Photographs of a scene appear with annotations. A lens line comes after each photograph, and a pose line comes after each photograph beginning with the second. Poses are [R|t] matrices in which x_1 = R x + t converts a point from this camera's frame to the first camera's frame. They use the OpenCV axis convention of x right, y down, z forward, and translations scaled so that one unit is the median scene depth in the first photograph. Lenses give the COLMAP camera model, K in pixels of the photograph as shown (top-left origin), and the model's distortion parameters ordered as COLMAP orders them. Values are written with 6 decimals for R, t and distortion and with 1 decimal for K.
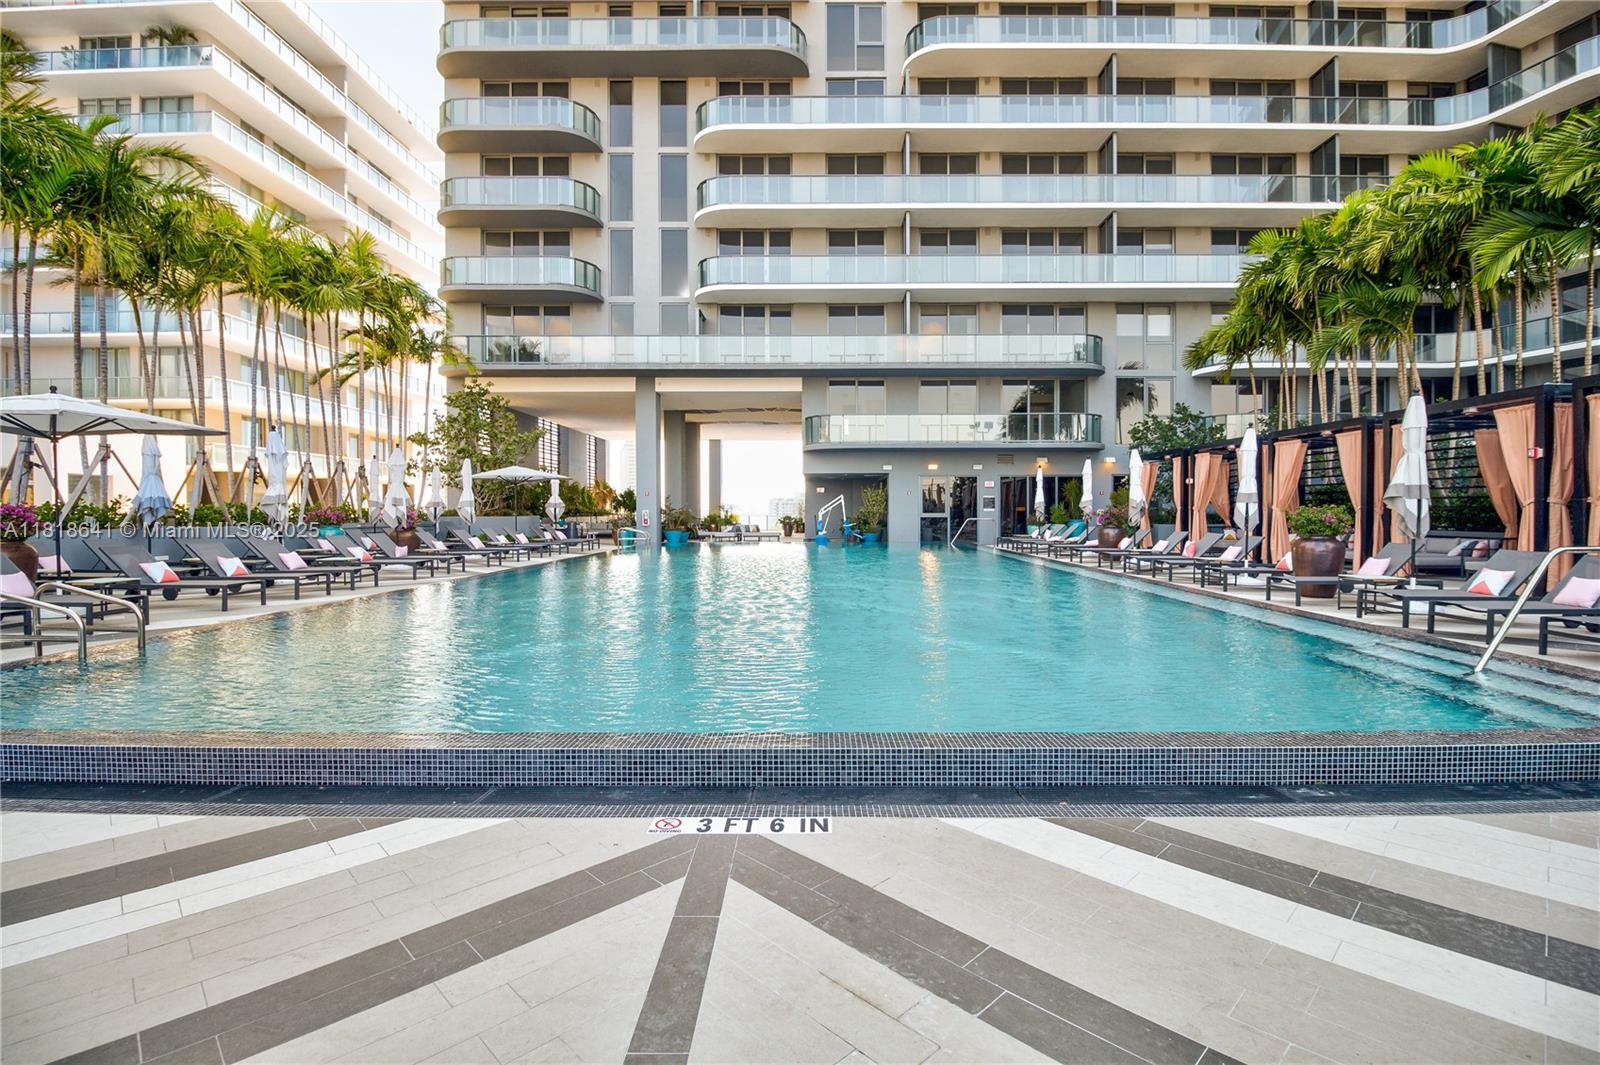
lens RADIAL K [[744.3, 0, 800.0], [0, 744.3, 532.5], [0, 0, 1]] dist [-0.016460, -0.003312]
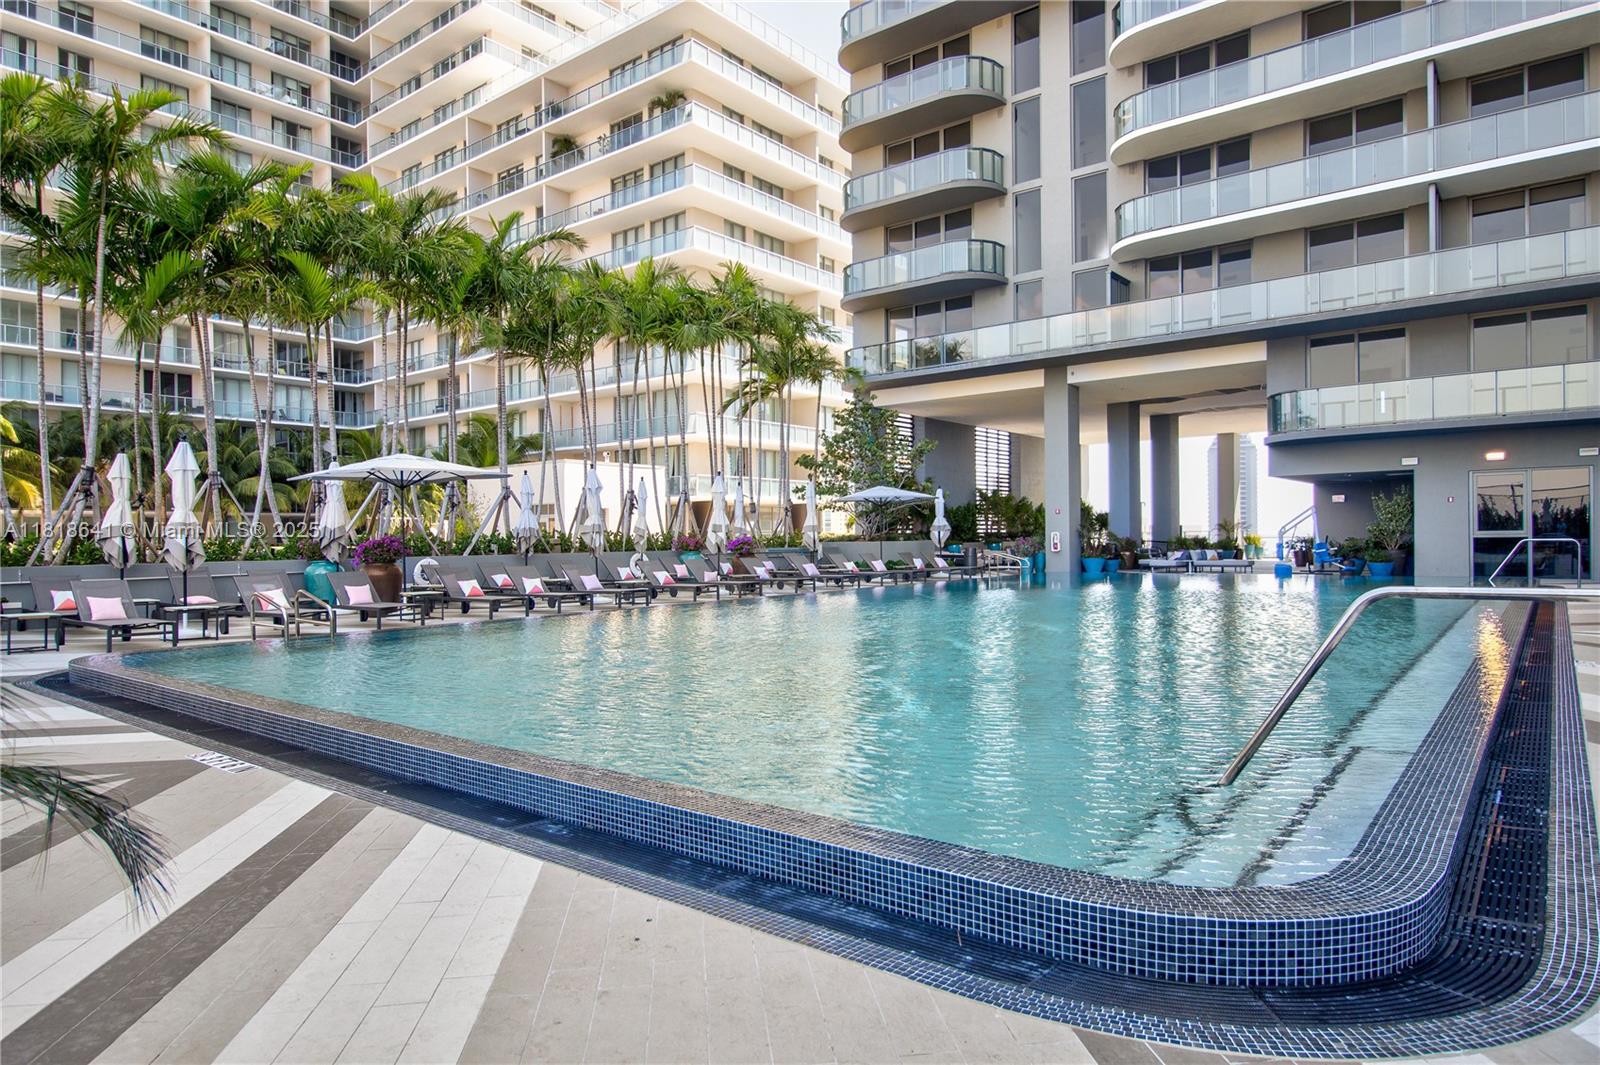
lens RADIAL K [[944.3, 0, 800.0], [0, 944.3, 532.5], [0, 0, 1]] dist [0.029677, -0.028082]
pose [[0.785232, -0.013263, -0.619060, 0.208509], [-0.004818, 0.999609, -0.027527, -0.000097], [0.619183, 0.024598, 0.784861, 0.026564]]
